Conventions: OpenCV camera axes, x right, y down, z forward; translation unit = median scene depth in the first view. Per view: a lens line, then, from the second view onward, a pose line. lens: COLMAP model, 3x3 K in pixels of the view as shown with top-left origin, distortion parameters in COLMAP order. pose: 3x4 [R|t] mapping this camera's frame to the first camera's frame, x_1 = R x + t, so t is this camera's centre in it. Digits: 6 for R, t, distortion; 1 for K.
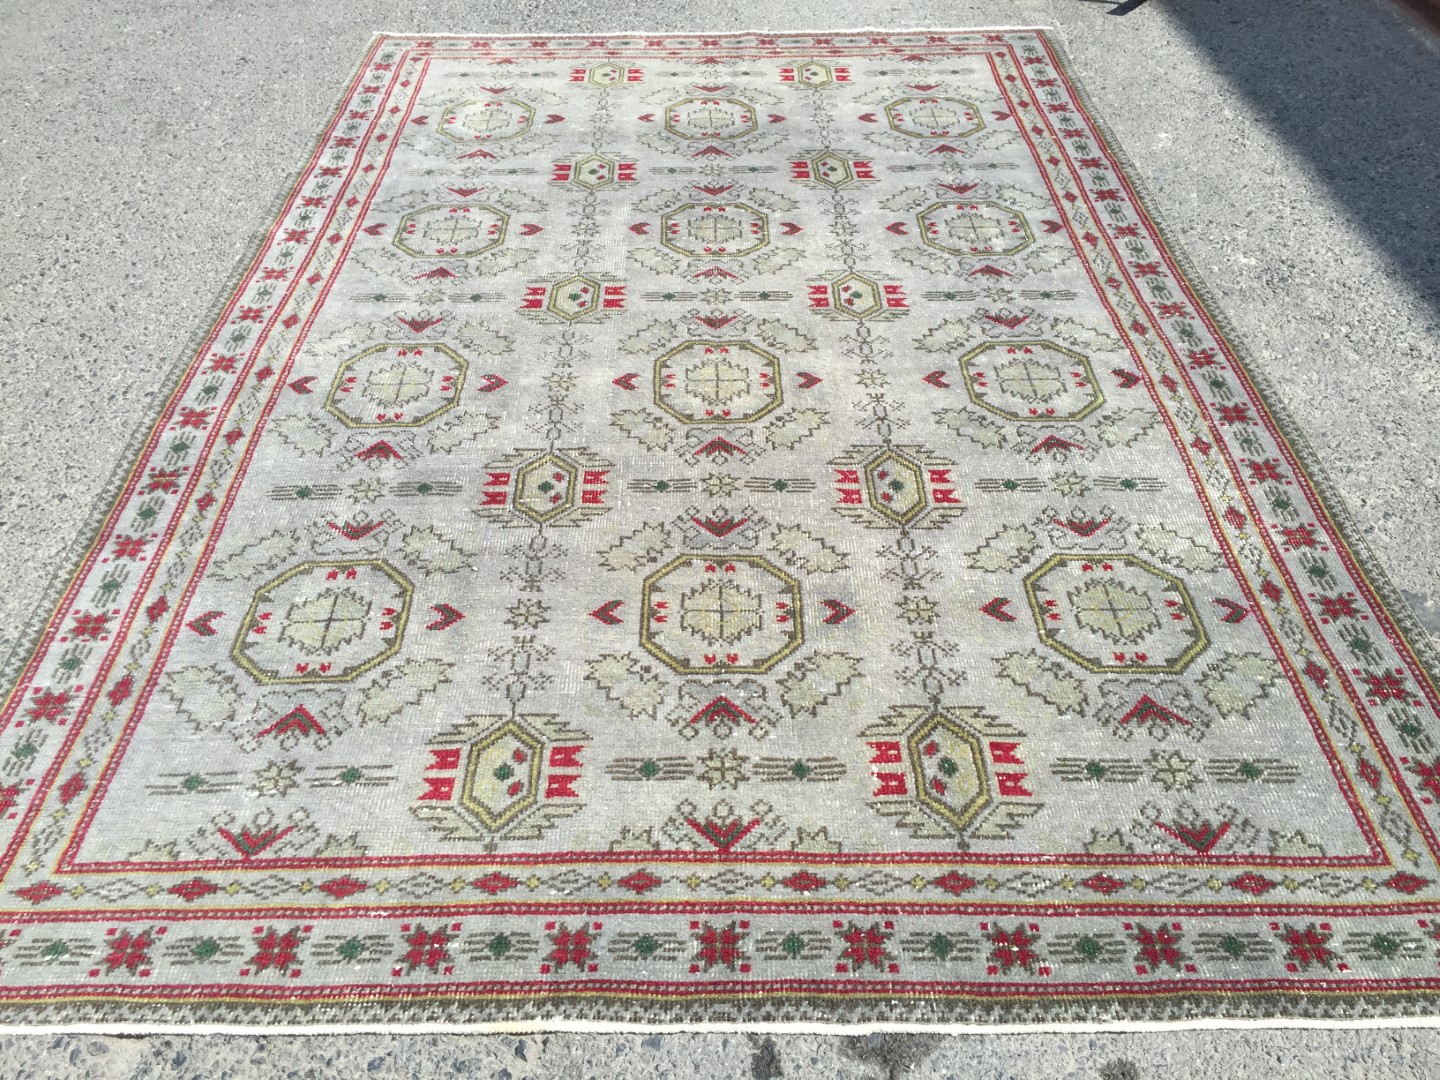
lens RADIAL K [[1212.2, 0, 720.0], [0, 1212.2, 540.0], [0, 0, 1]] dist [0.073473, -0.110014]
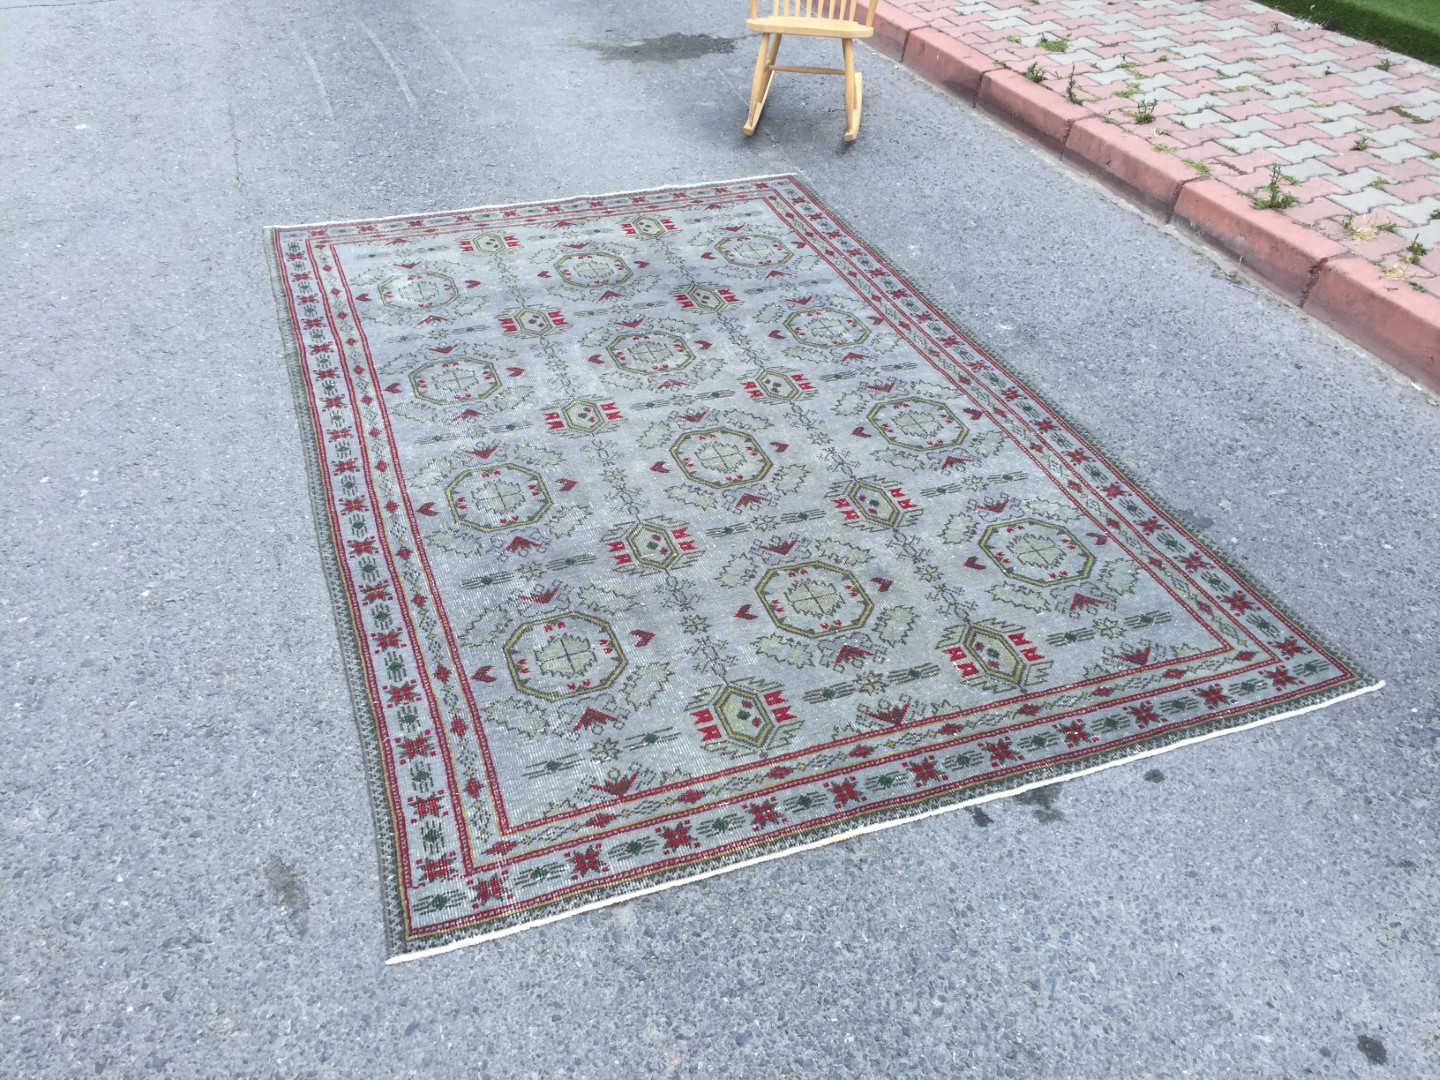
lens RADIAL K [[1212.2, 0, 720.0], [0, 1212.2, 540.0], [0, 0, 1]] dist [0.073473, -0.110014]
pose [[0.939592, -0.176976, 0.292996, -0.507900], [0.197045, 0.979569, -0.040212, 0.023877], [-0.279893, 0.095516, 0.955268, -0.400671]]
